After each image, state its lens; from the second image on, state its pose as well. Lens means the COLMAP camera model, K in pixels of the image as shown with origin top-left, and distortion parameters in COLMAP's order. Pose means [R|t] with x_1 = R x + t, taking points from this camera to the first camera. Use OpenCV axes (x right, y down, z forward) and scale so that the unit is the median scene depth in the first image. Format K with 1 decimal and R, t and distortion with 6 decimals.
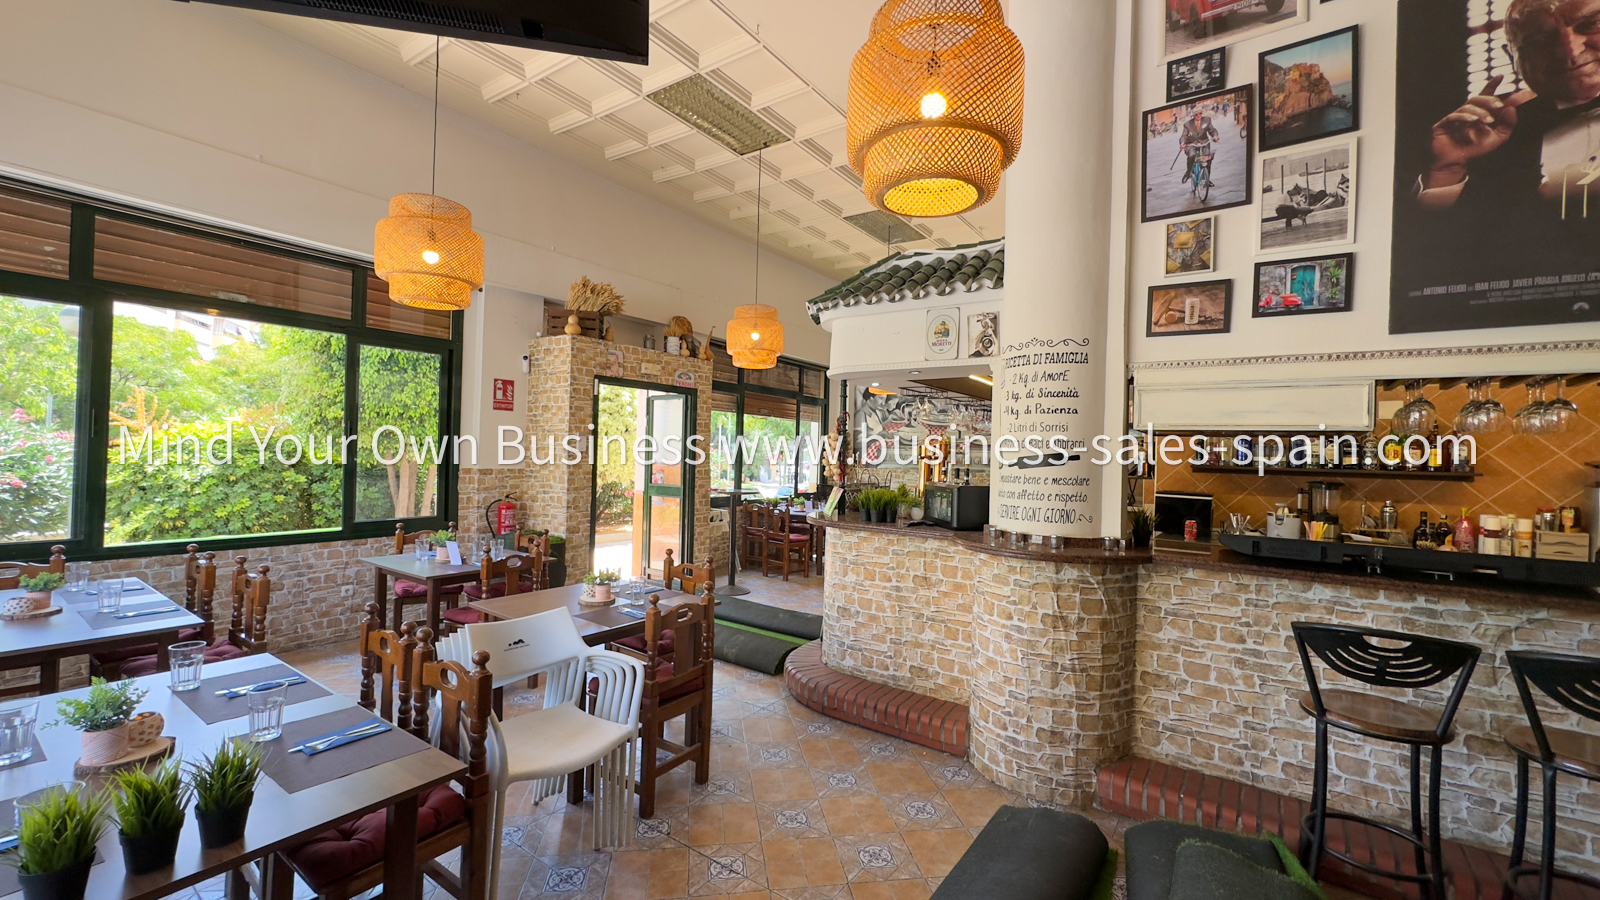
lens RADIAL K [[640.3, 0, 791.7], [0, 640.3, 451.6], [0, 0, 1]] dist [-0.005701, 0.001020]
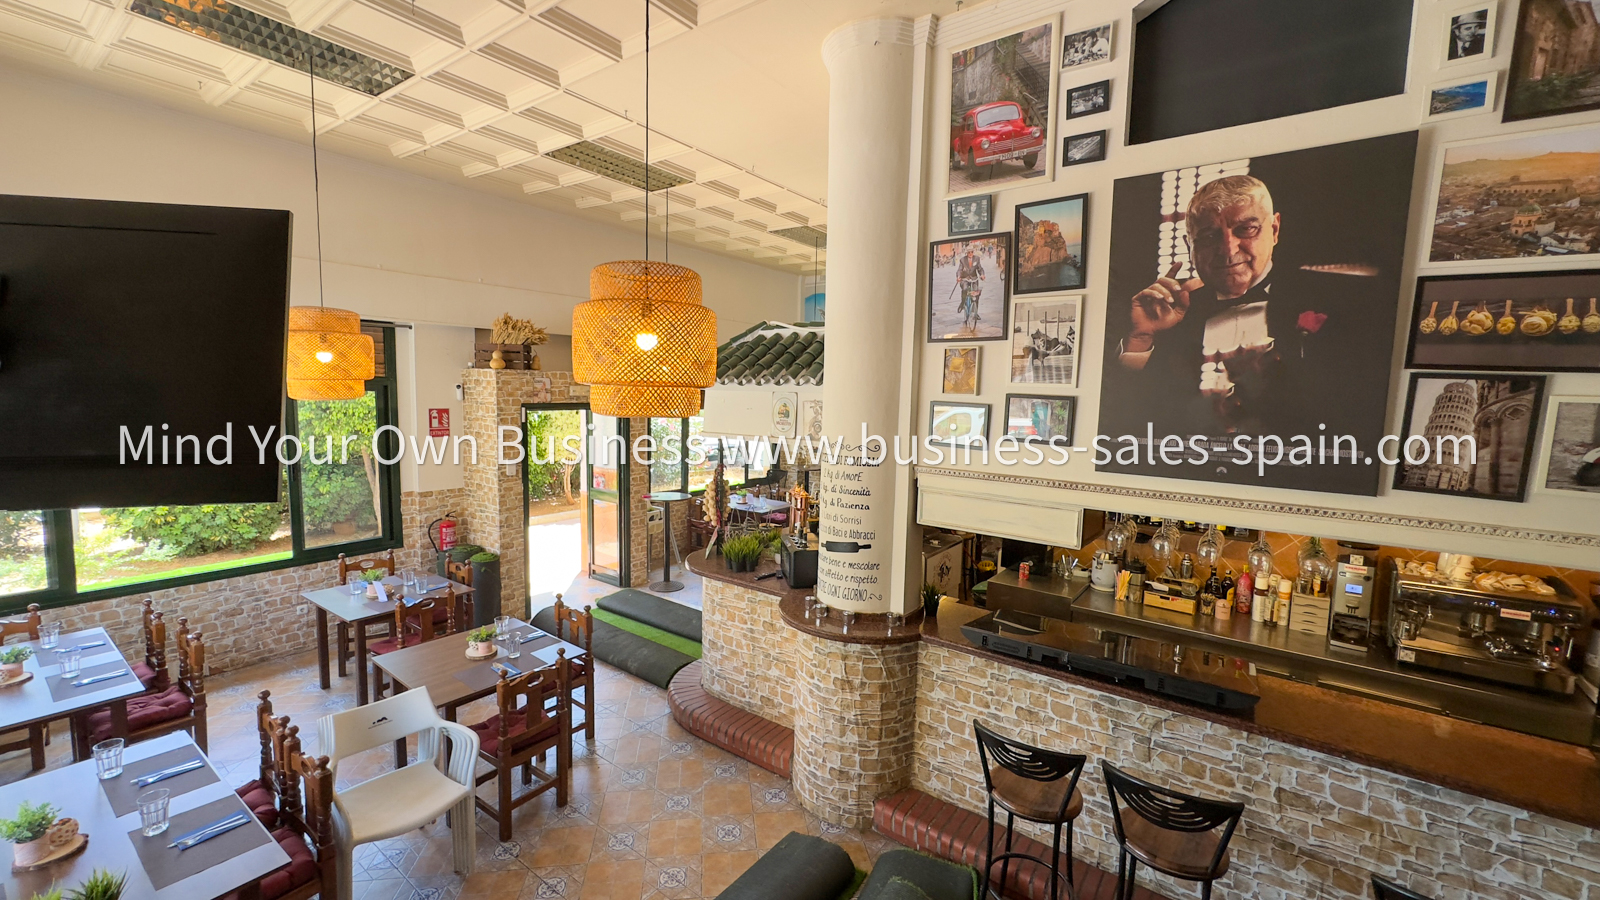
lens RADIAL K [[640.3, 0, 793.4], [0, 640.3, 451.6], [0, 0, 1]] dist [-0.005701, 0.001020]
pose [[0.999872, -0.003900, -0.015492, 0.329563], [0.005433, 0.994956, 0.100166, -0.284321], [0.015023, -0.100237, 0.994850, -0.152432]]
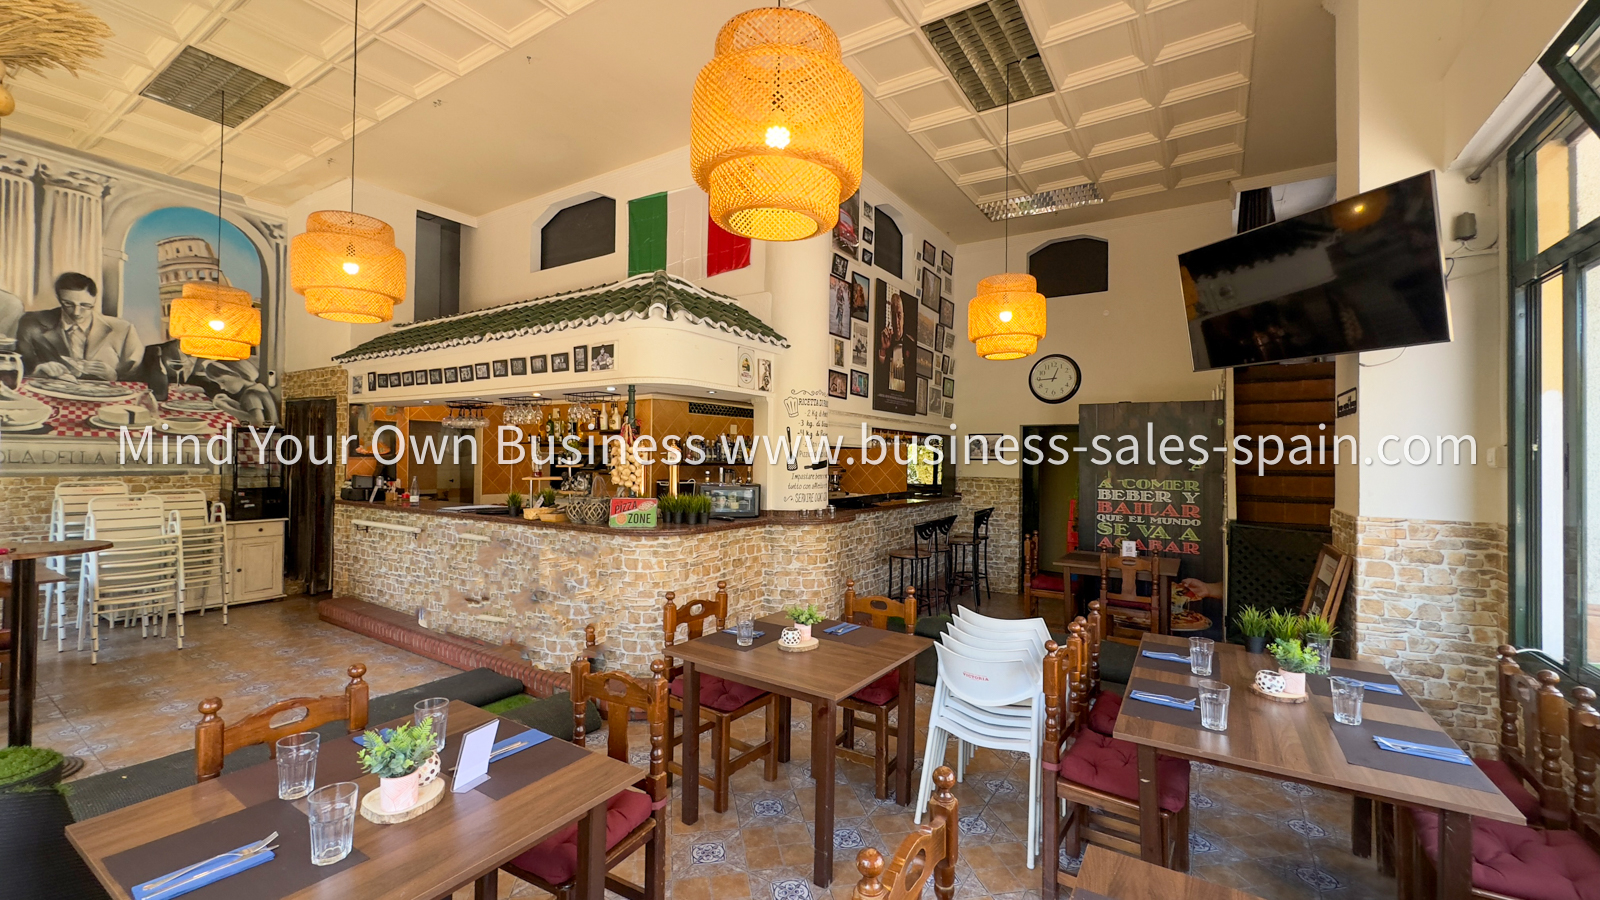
lens RADIAL K [[640.3, 0, 806.4], [0, 640.3, 448.1], [0, 0, 1]] dist [-0.005701, 0.001020]
pose [[-0.053122, -0.017108, 0.998441, -1.302713], [-0.020058, 0.999670, 0.016062, -0.055959], [-0.998387, -0.019174, -0.053447, 1.158405]]
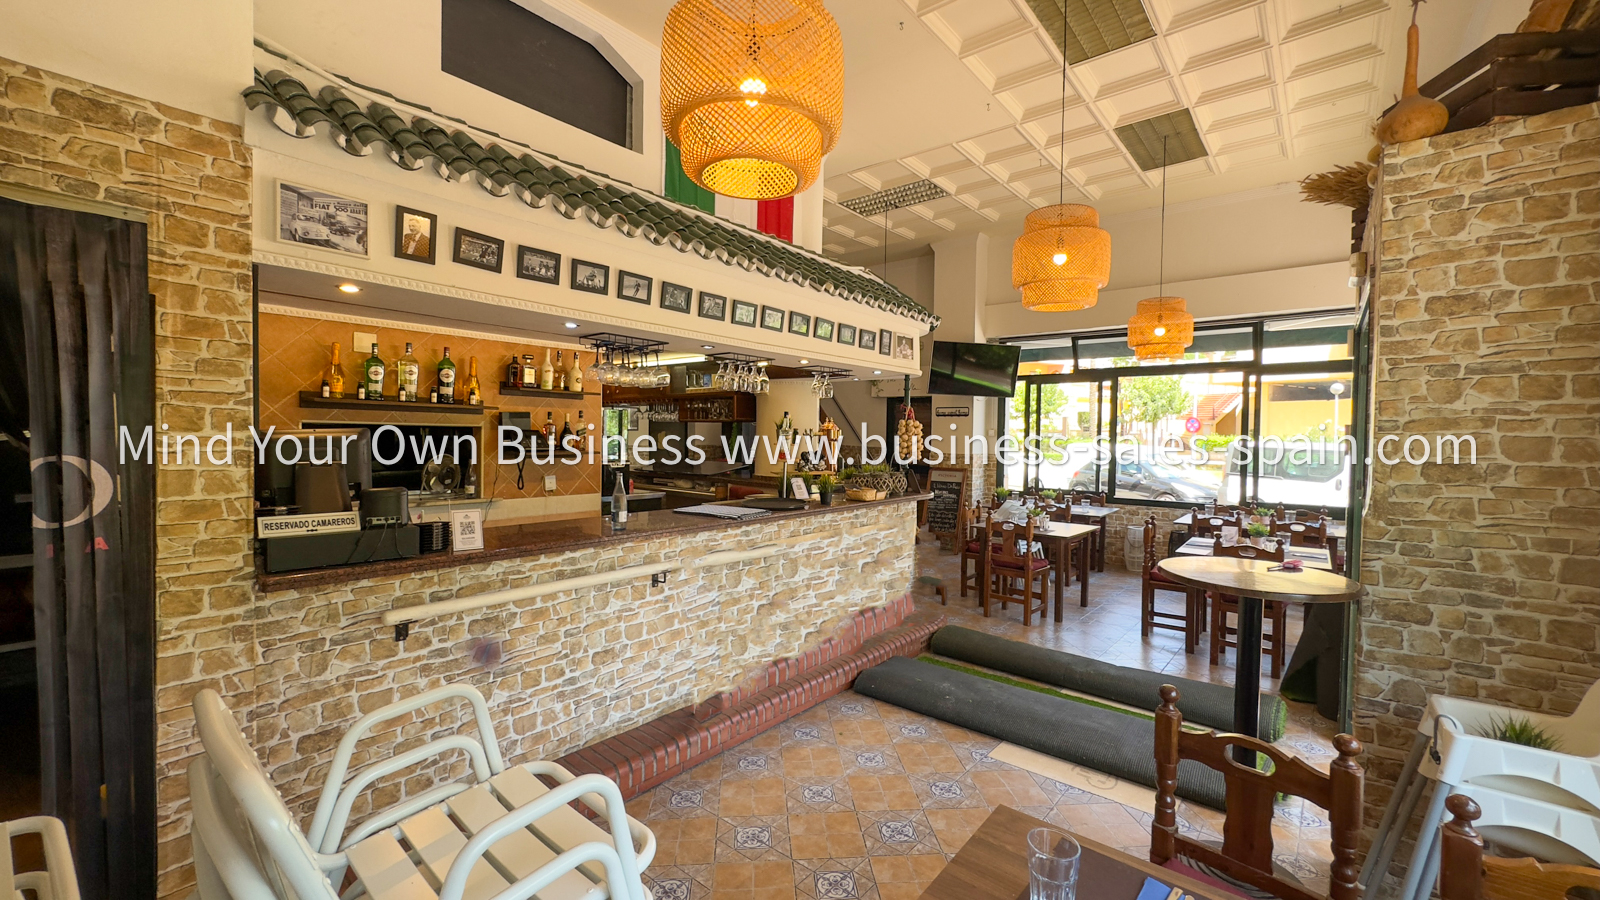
lens RADIAL K [[640.3, 0, 810.7], [0, 640.3, 451.2], [0, 0, 1]] dist [-0.005701, 0.001020]
pose [[-0.997720, -0.041442, 0.053276, 0.284367], [-0.040509, 0.999008, 0.018479, 0.015468], [-0.053989, 0.016278, -0.998409, 3.166688]]
